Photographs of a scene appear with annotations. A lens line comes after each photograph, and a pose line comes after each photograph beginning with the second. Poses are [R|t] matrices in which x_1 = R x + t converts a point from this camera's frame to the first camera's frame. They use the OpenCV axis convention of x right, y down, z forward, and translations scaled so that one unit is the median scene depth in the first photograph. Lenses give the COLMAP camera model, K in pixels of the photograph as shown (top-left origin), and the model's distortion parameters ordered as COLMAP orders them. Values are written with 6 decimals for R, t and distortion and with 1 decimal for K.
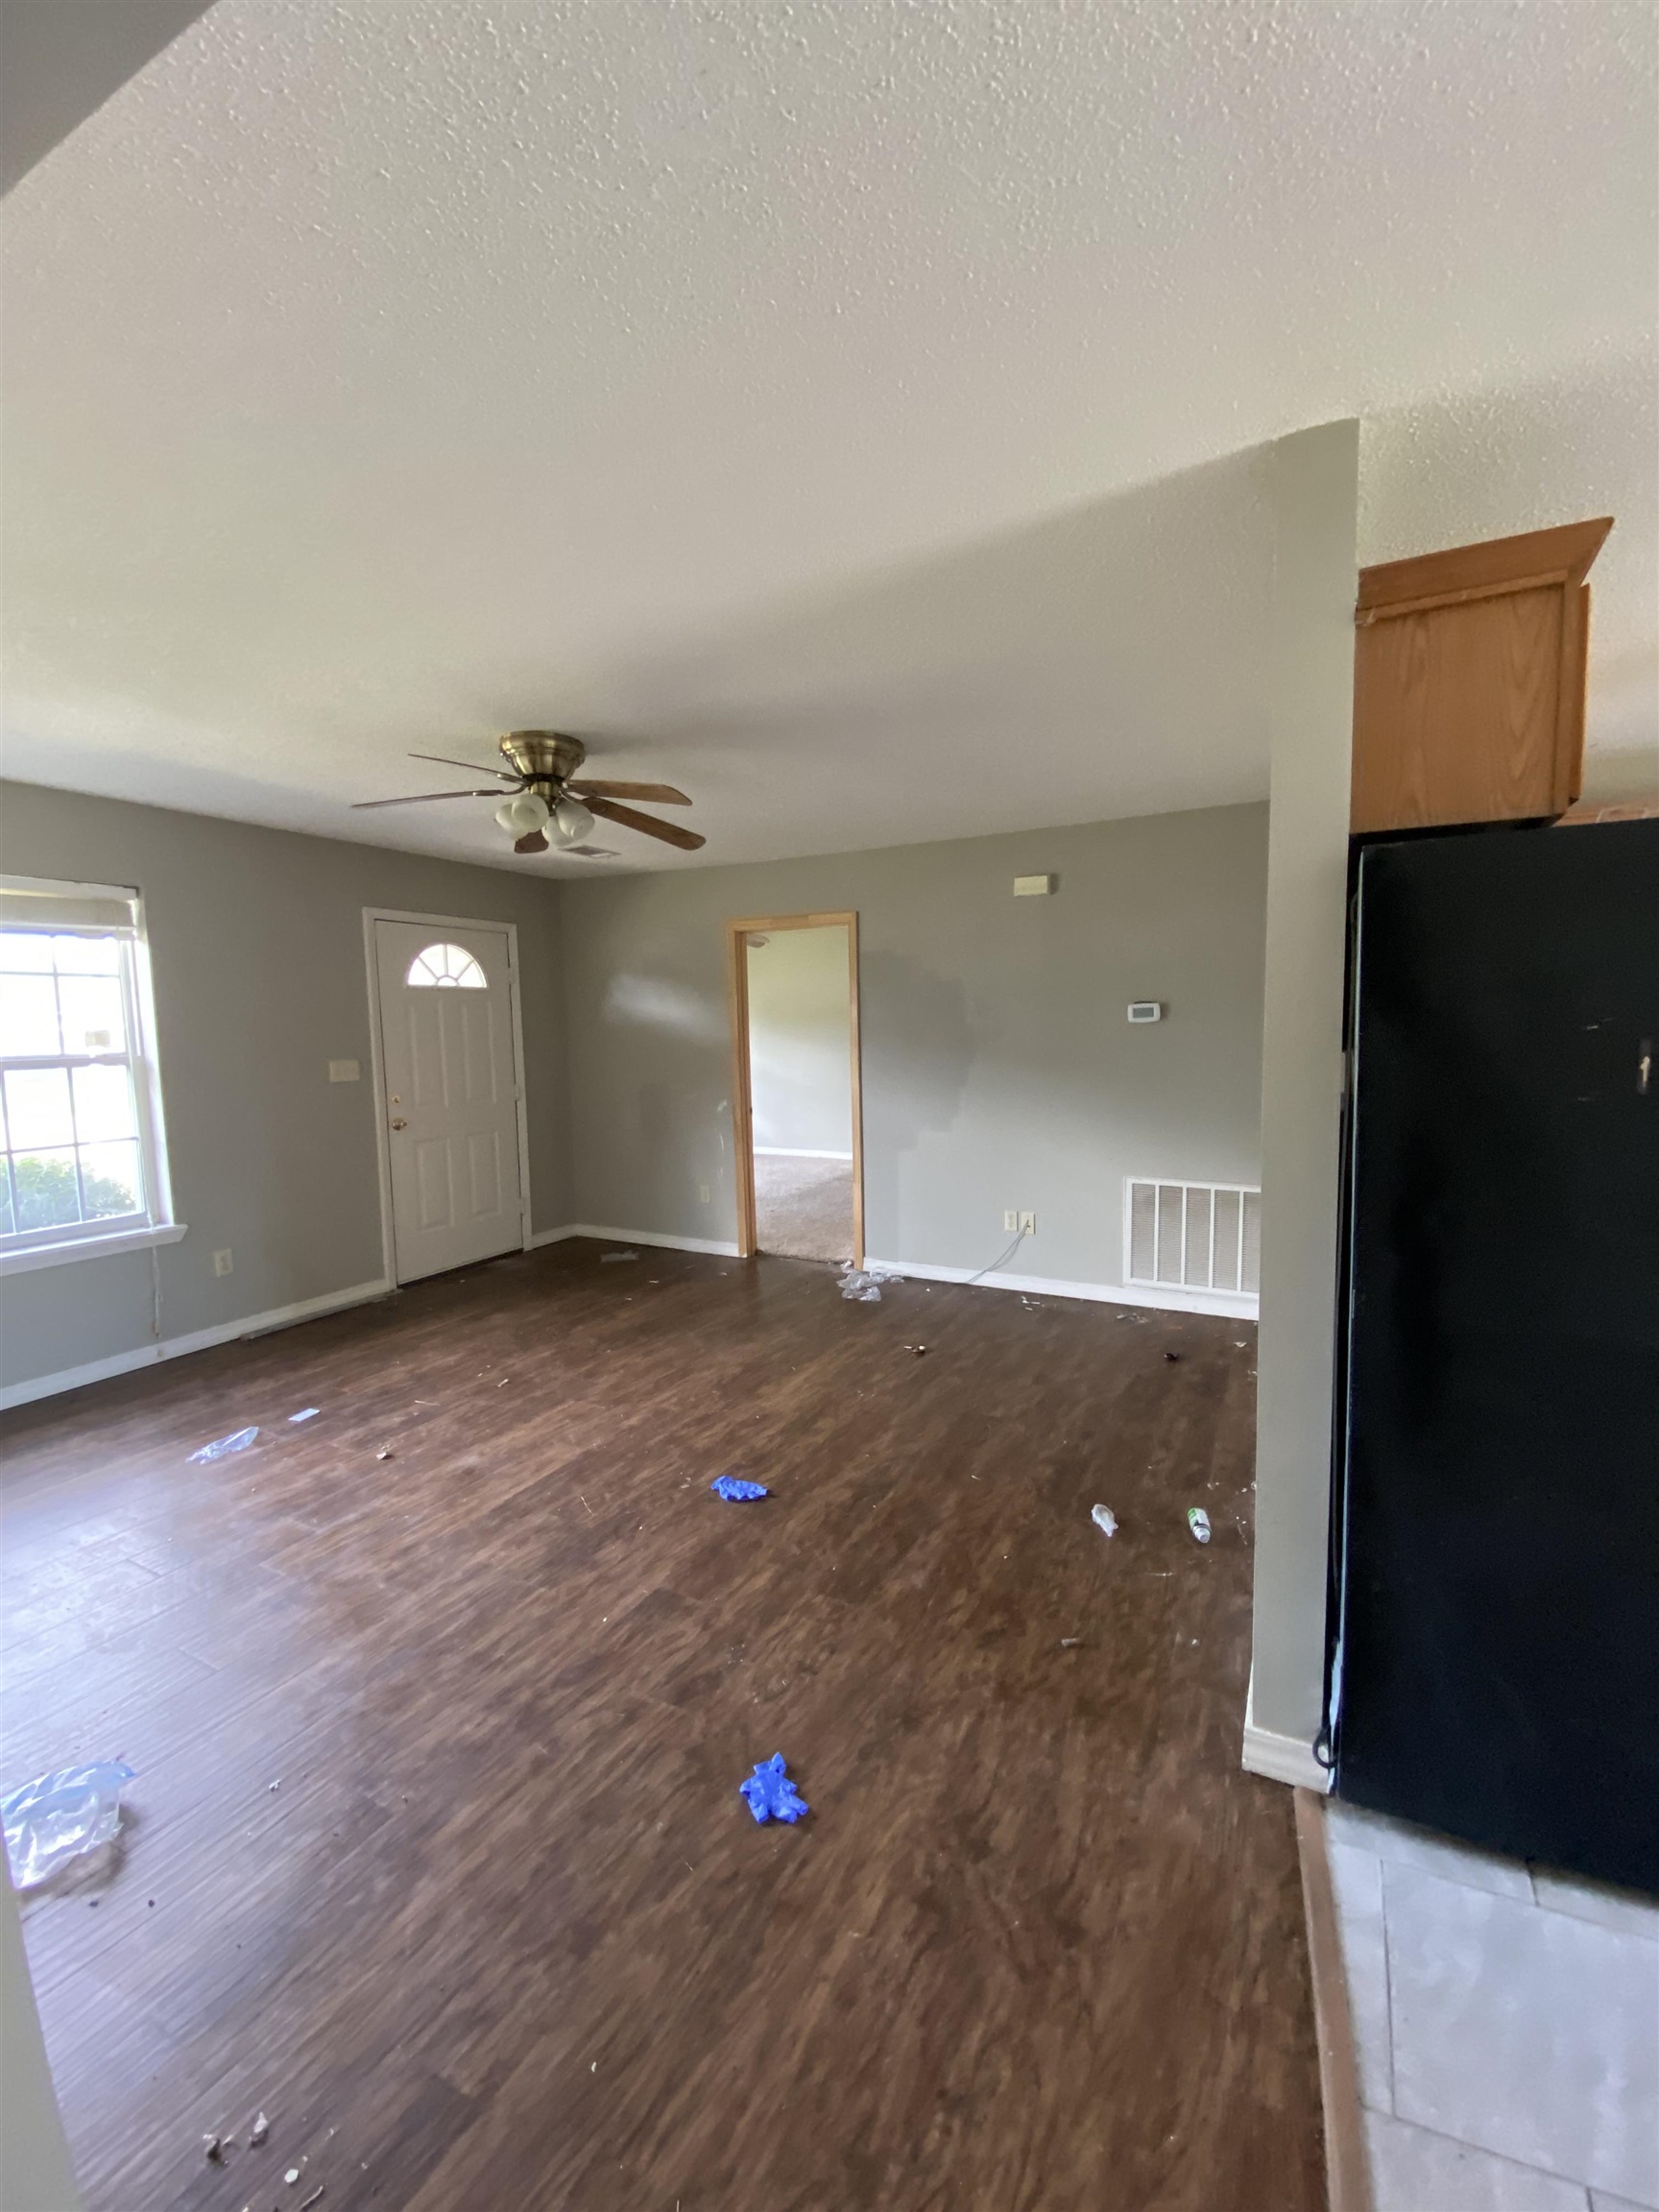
lens RADIAL K [[931.6, 0, 833.2], [0, 931.6, 1115.7], [0, 0, 1]] dist [-0.000059, -0.000053]
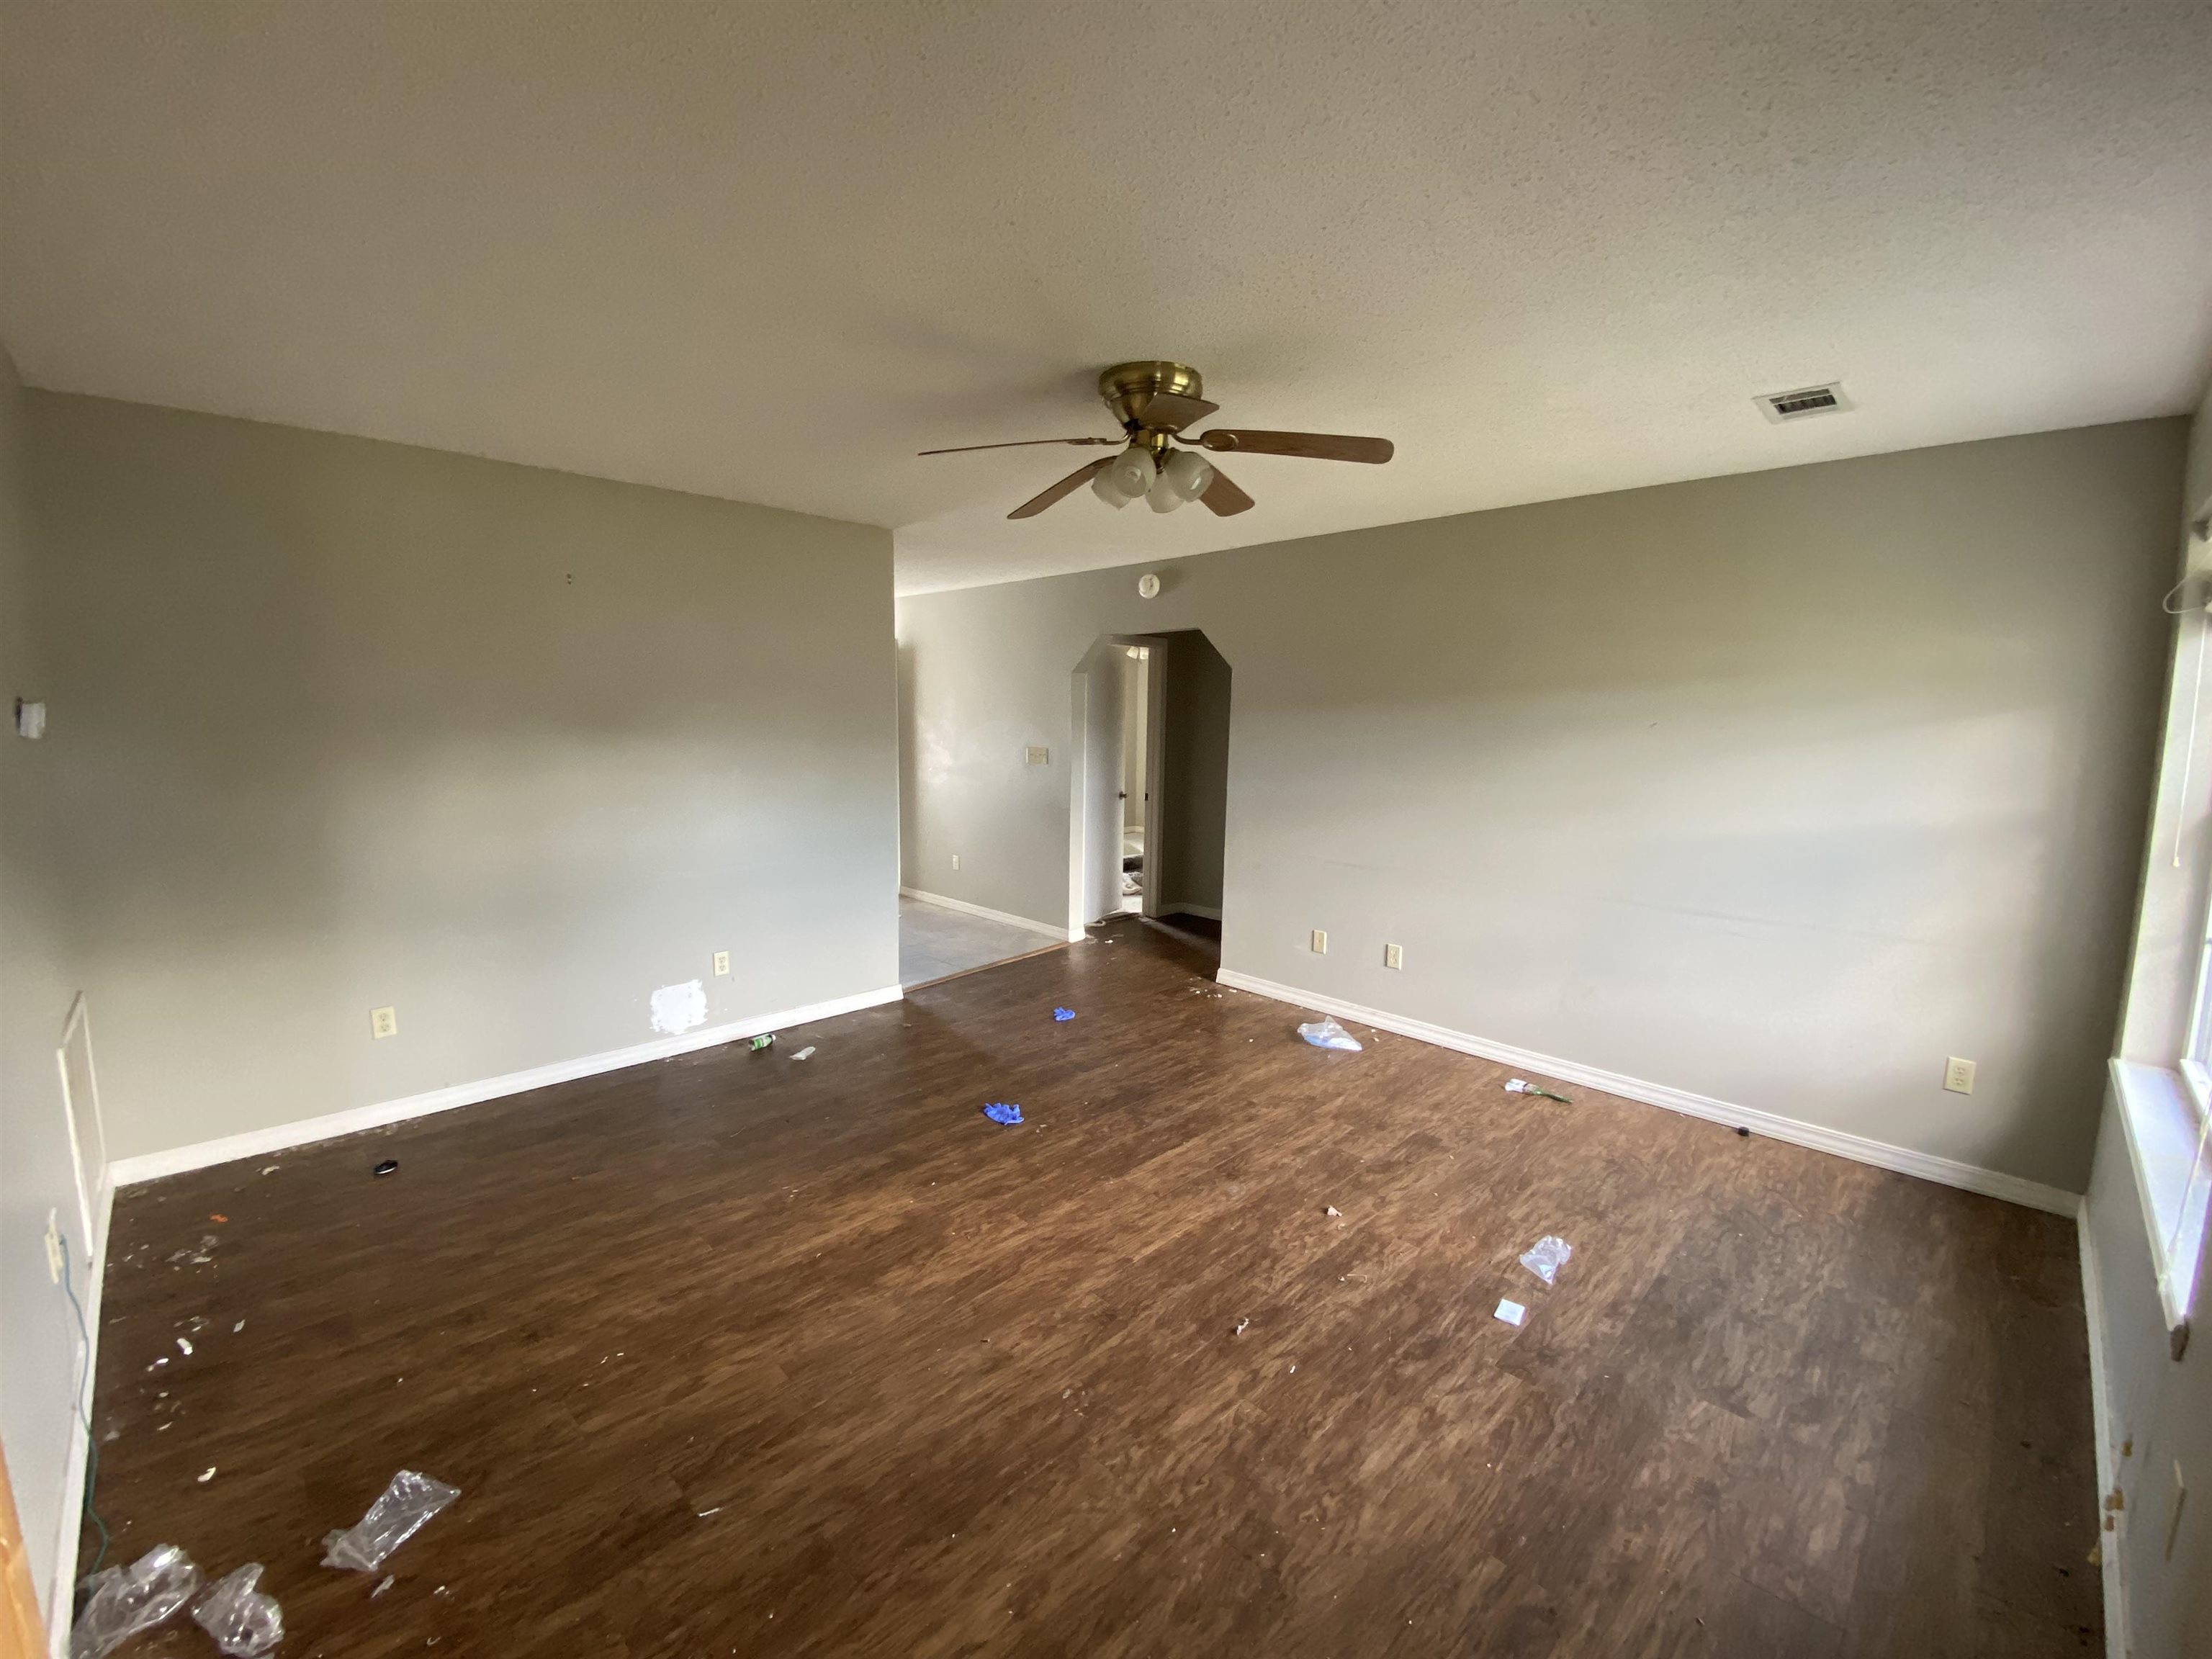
lens RADIAL K [[931.6, 0, 1109.6], [0, 931.6, 827.2], [0, 0, 1]] dist [-0.000059, -0.000053]
pose [[-0.956238, -0.037120, 0.290227, -0.514717], [0.027094, 0.976424, 0.214155, -0.203974], [-0.291334, 0.212646, -0.932688, 1.804509]]
